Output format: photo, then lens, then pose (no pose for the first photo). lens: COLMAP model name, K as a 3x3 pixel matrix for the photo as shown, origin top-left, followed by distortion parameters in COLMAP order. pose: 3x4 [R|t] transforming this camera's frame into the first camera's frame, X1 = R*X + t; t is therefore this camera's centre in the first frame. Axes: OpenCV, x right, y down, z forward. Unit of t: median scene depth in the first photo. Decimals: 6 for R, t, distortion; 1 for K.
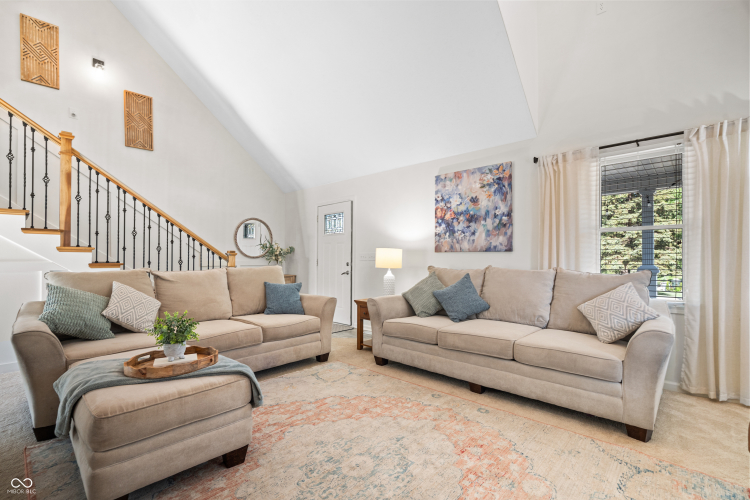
lens RADIAL K [[350.1, 0, 375.6], [0, 350.1, 253.6], [0, 0, 1]] dist [-0.004409, -0.000024]
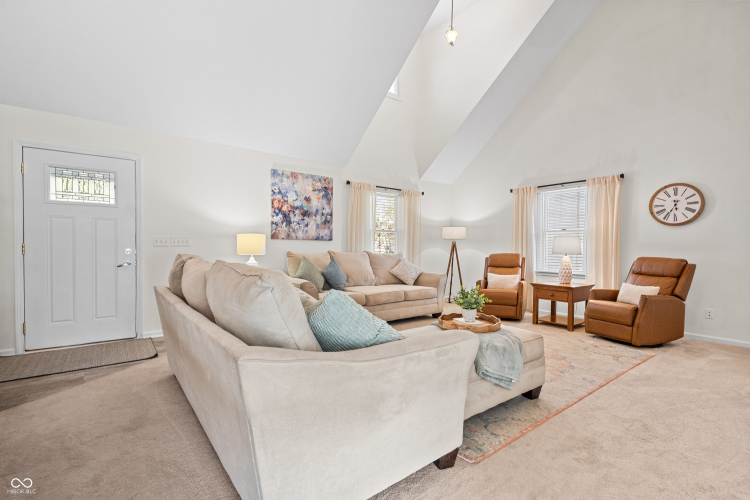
lens RADIAL K [[350.1, 0, 375.6], [0, 350.1, 253.6], [0, 0, 1]] dist [-0.004409, -0.000024]
pose [[0.143919, -0.031633, 0.989084, -0.935113], [-0.034111, 0.998736, 0.036905, -0.010727], [-0.989001, -0.039050, 0.142658, 0.557899]]
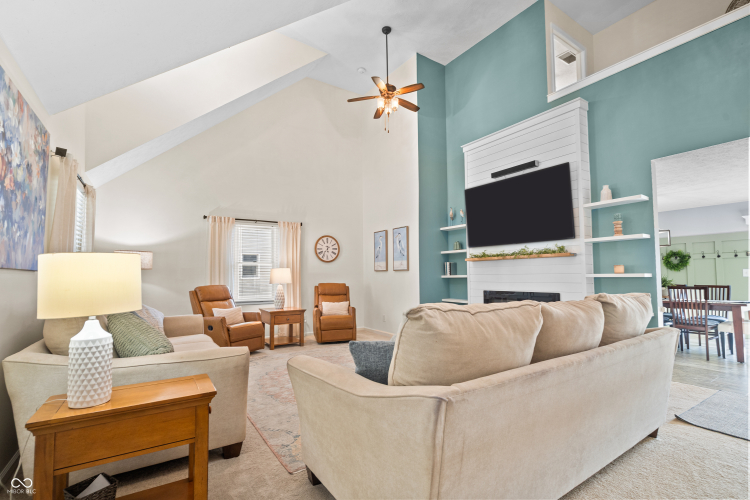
lens RADIAL K [[341.5, 0, 372.7], [0, 341.5, 256.2], [0, 0, 1]] dist [-0.006834, 0.000035]
pose [[-0.975364, 0.006264, 0.220513, -0.320317], [-0.011317, 0.996860, -0.078376, 0.008439], [-0.220311, -0.078940, -0.972230, 1.347631]]
